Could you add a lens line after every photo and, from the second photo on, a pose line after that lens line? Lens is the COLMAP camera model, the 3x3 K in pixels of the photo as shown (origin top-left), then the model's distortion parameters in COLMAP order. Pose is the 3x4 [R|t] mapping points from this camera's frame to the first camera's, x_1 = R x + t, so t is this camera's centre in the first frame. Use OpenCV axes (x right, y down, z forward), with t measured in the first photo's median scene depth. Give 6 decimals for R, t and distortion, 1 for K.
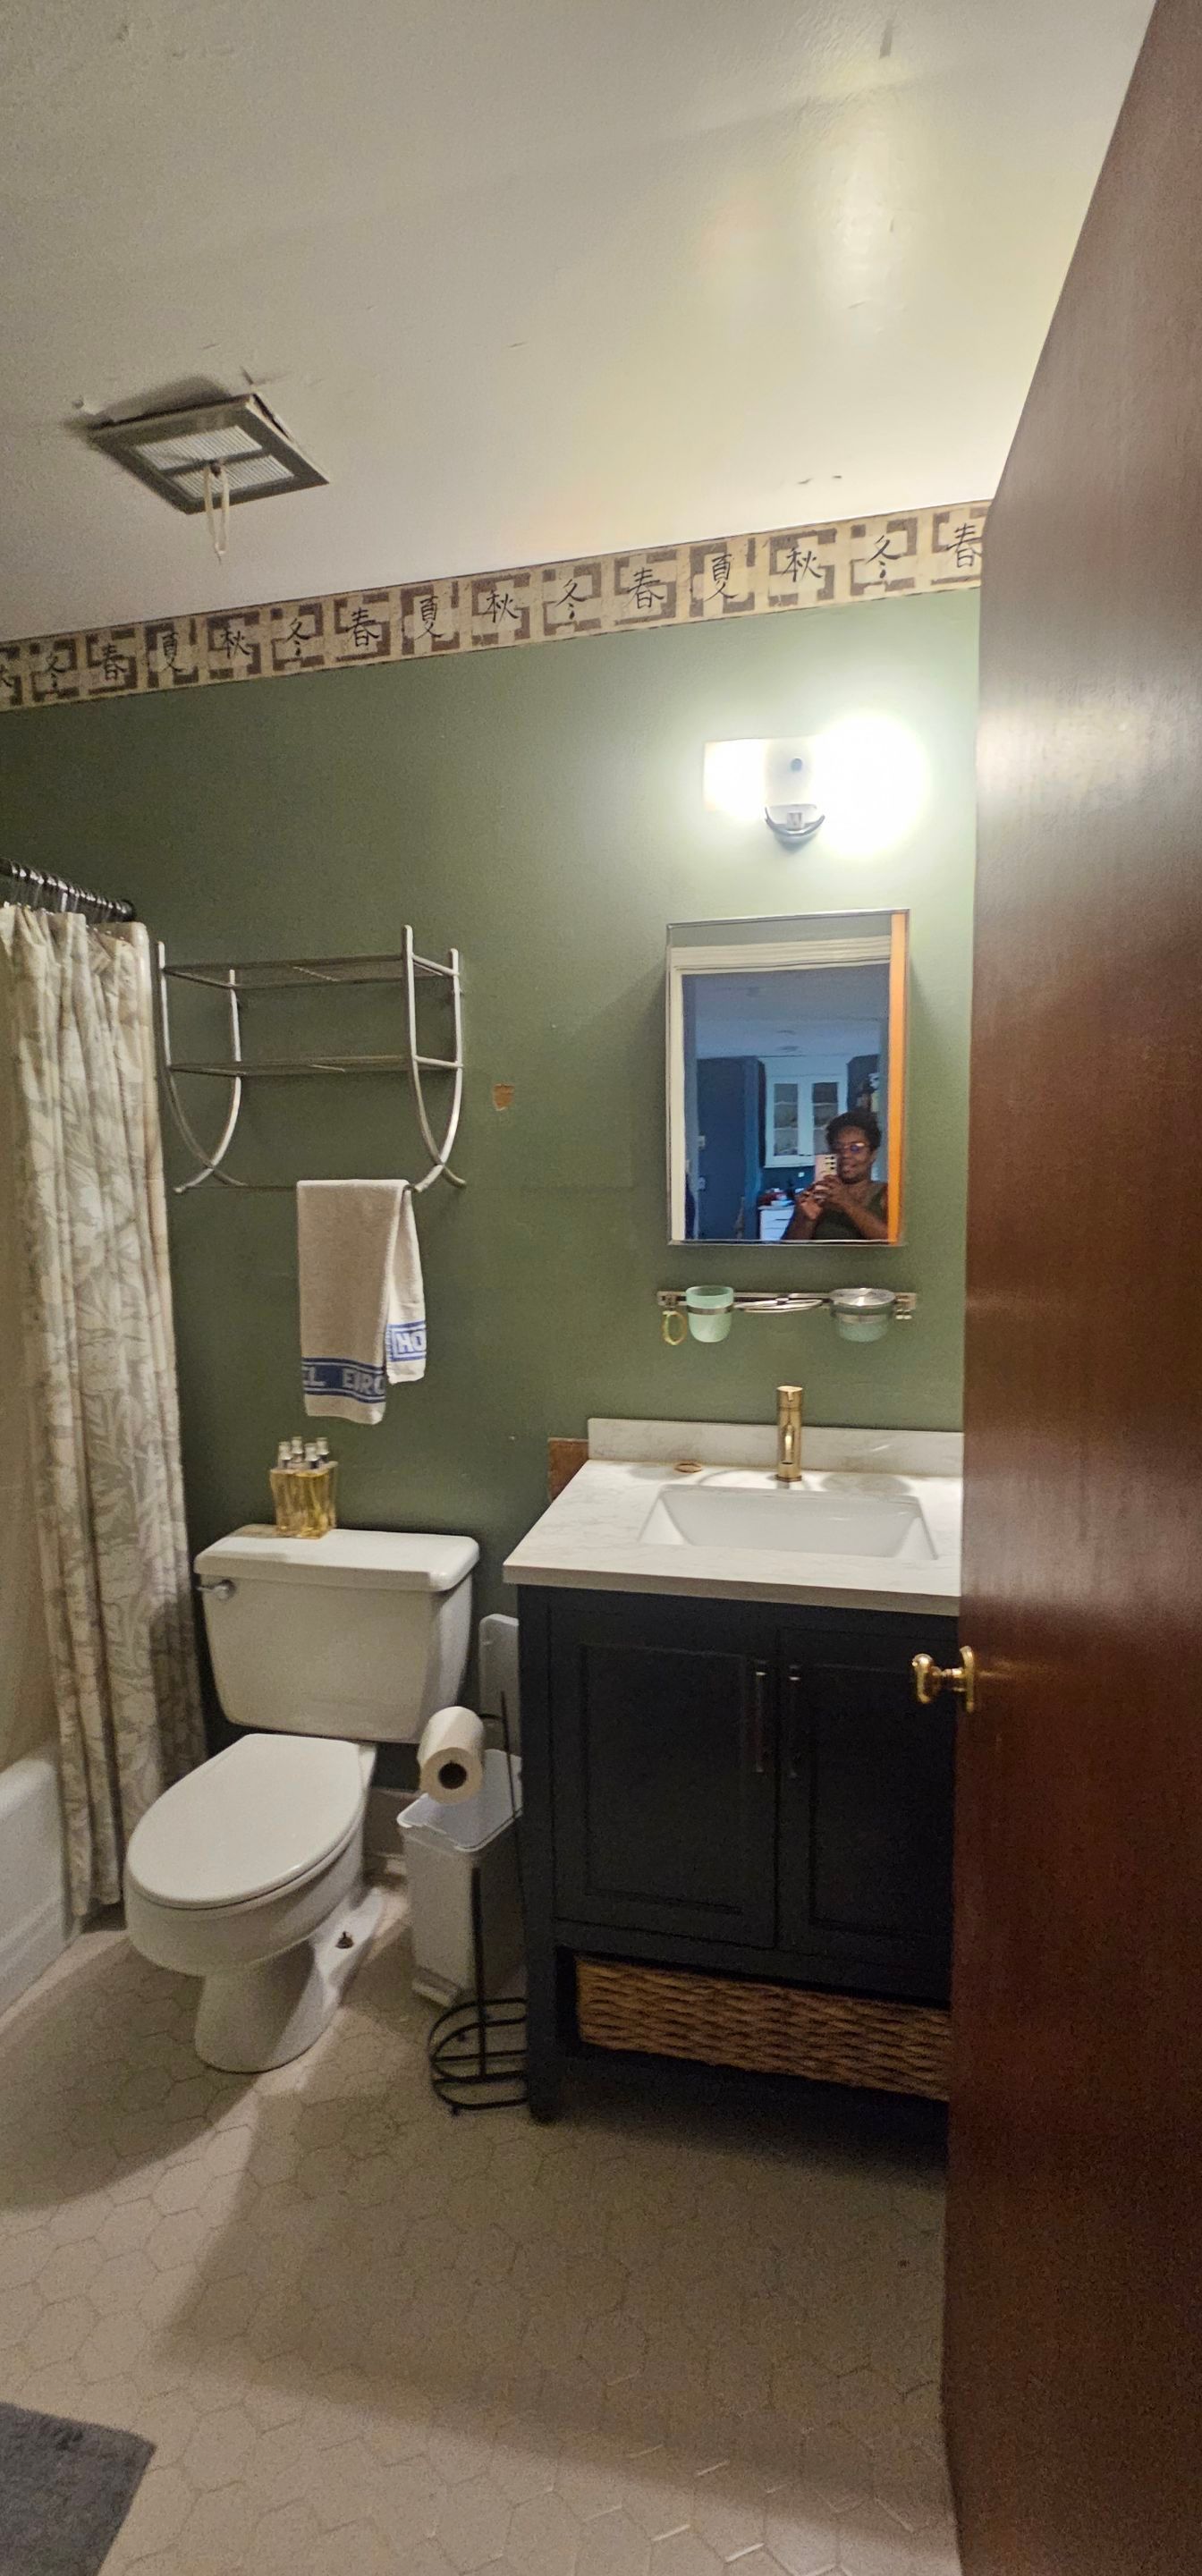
lens RADIAL K [[1081.3, 0, 588.6], [0, 1081.3, 1328.2], [0, 0, 1]] dist [0.018622, 0.000001]
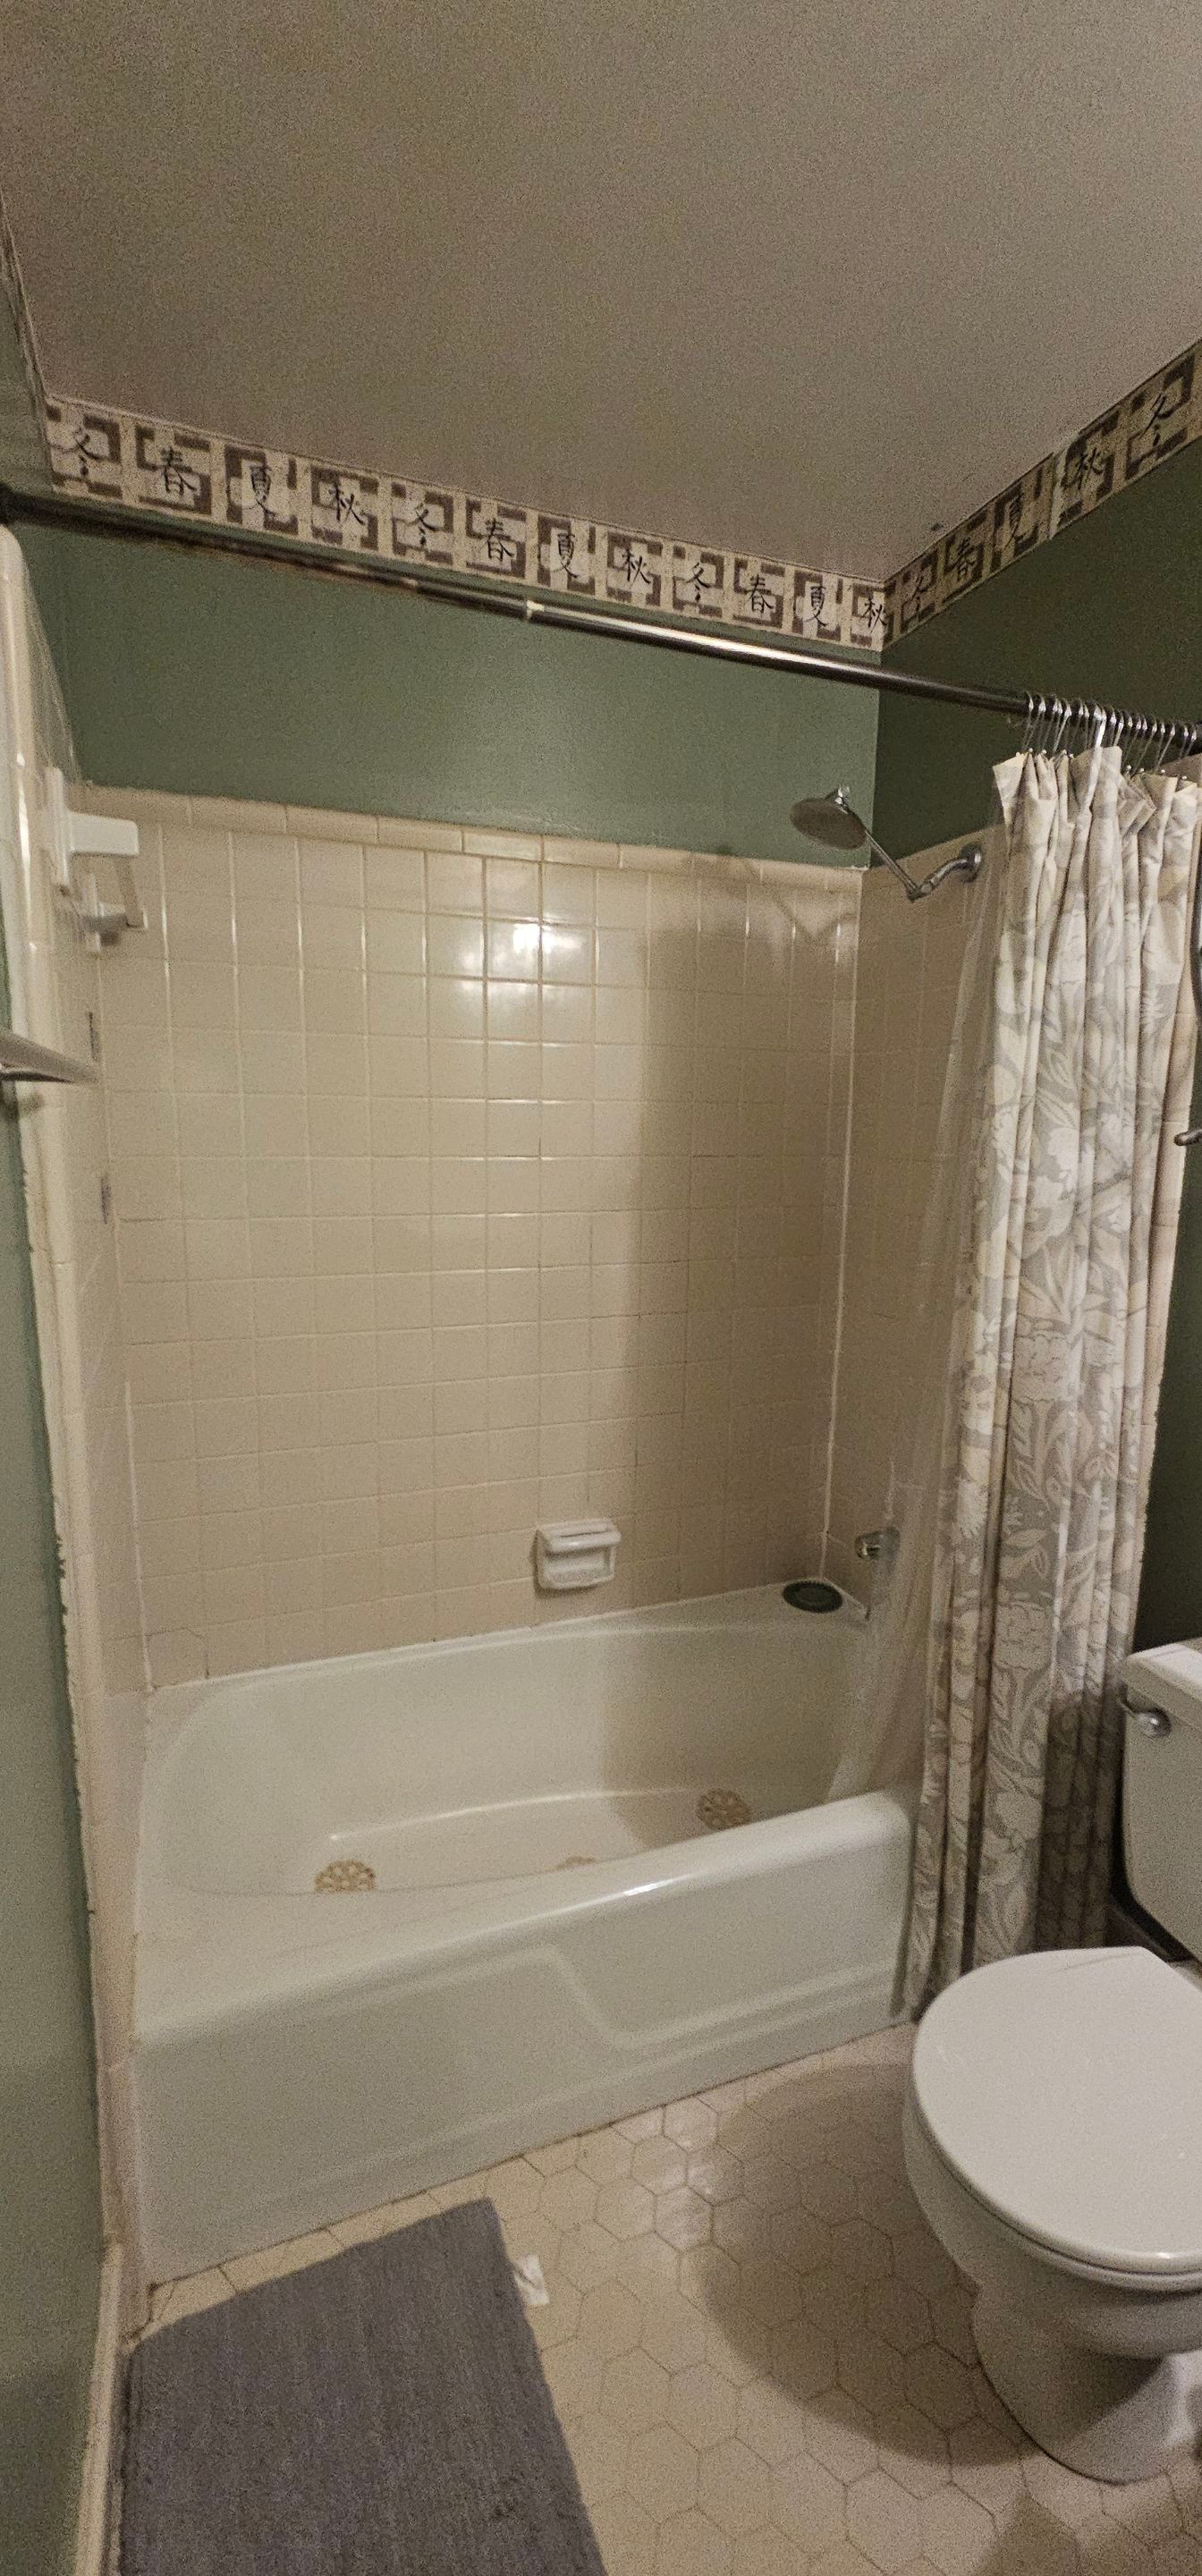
lens RADIAL K [[1056.3, 0, 586.4], [0, 1056.3, 1281.9], [0, 0, 1]] dist [-0.000429, -0.000656]
pose [[0.552994, 0.158341, -0.818001, -0.034032], [-0.145568, 0.985037, 0.092266, -0.045332], [0.820370, 0.068052, 0.567769, 0.324414]]
